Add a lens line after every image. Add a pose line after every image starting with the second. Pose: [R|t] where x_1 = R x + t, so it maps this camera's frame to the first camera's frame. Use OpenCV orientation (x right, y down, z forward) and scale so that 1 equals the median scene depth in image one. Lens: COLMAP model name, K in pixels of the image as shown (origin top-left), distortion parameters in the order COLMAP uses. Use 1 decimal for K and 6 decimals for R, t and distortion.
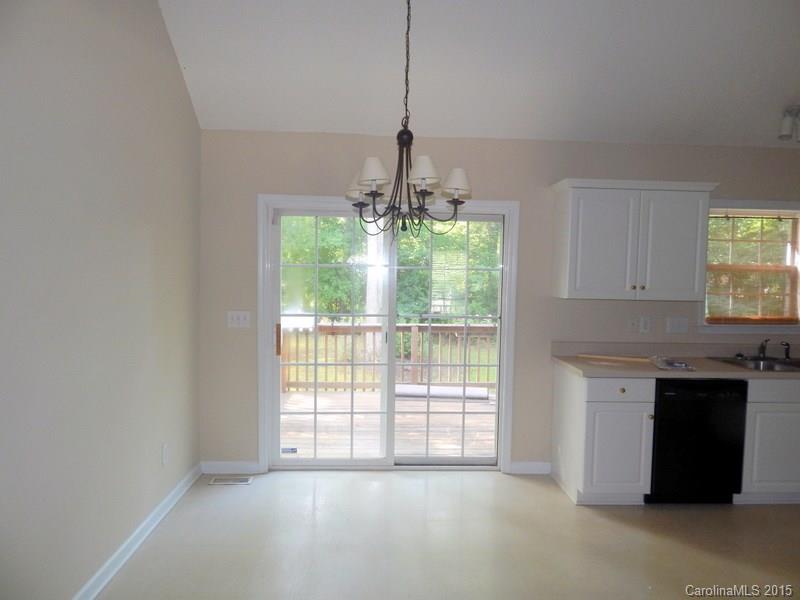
lens RADIAL K [[525.5, 0, 400.0], [0, 525.5, 300.0], [0, 0, 1]] dist [-0.008329, -0.000566]
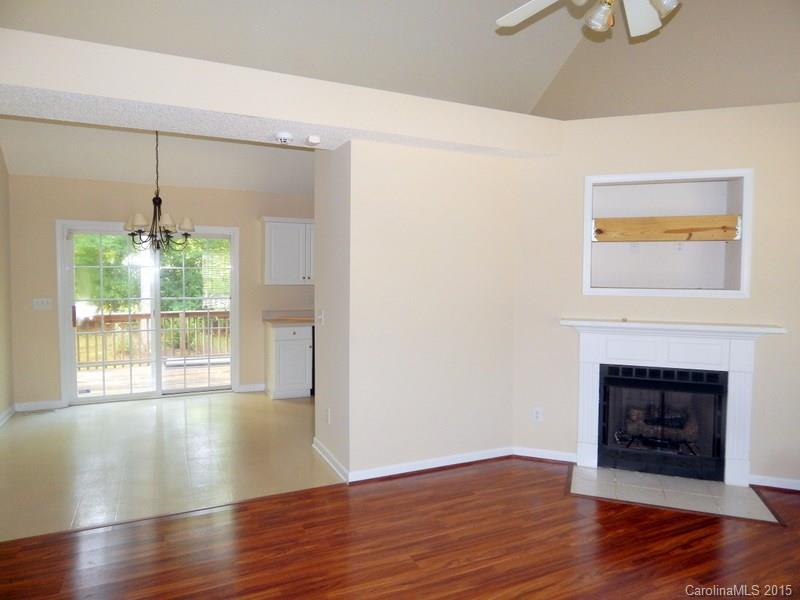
lens RADIAL K [[528.9, 0, 400.0], [0, 528.9, 300.0], [0, 0, 1]] dist [0.001651, 0.001509]
pose [[0.924804, -0.030171, 0.379247, 0.055289], [0.029930, 0.999531, 0.006534, 0.045488], [-0.379266, 0.005309, 0.925272, -0.733577]]
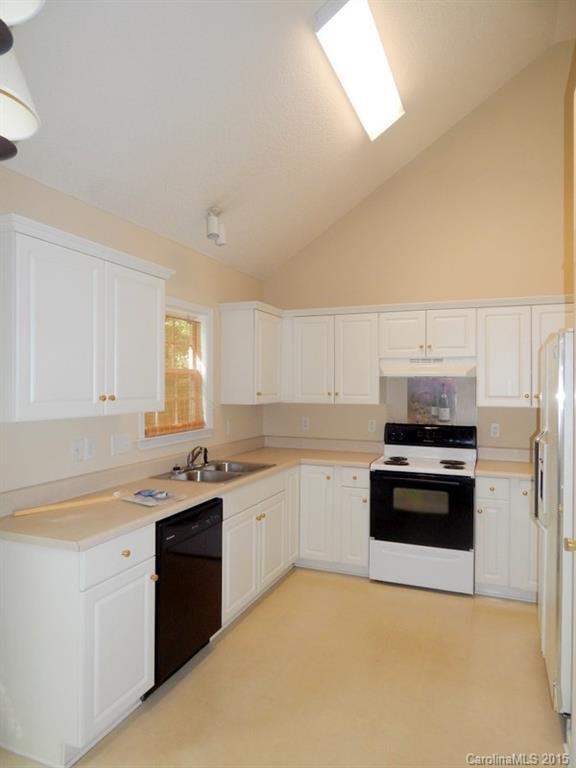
lens RADIAL K [[504.5, 0, 288.0], [0, 504.5, 384.0], [0, 0, 1]] dist [-0.008329, -0.000566]
pose [[0.420137, -0.020972, 0.907218, -0.053571], [0.065051, 0.997857, -0.007058, -0.020421], [-0.905126, 0.061981, 0.420601, 0.452063]]
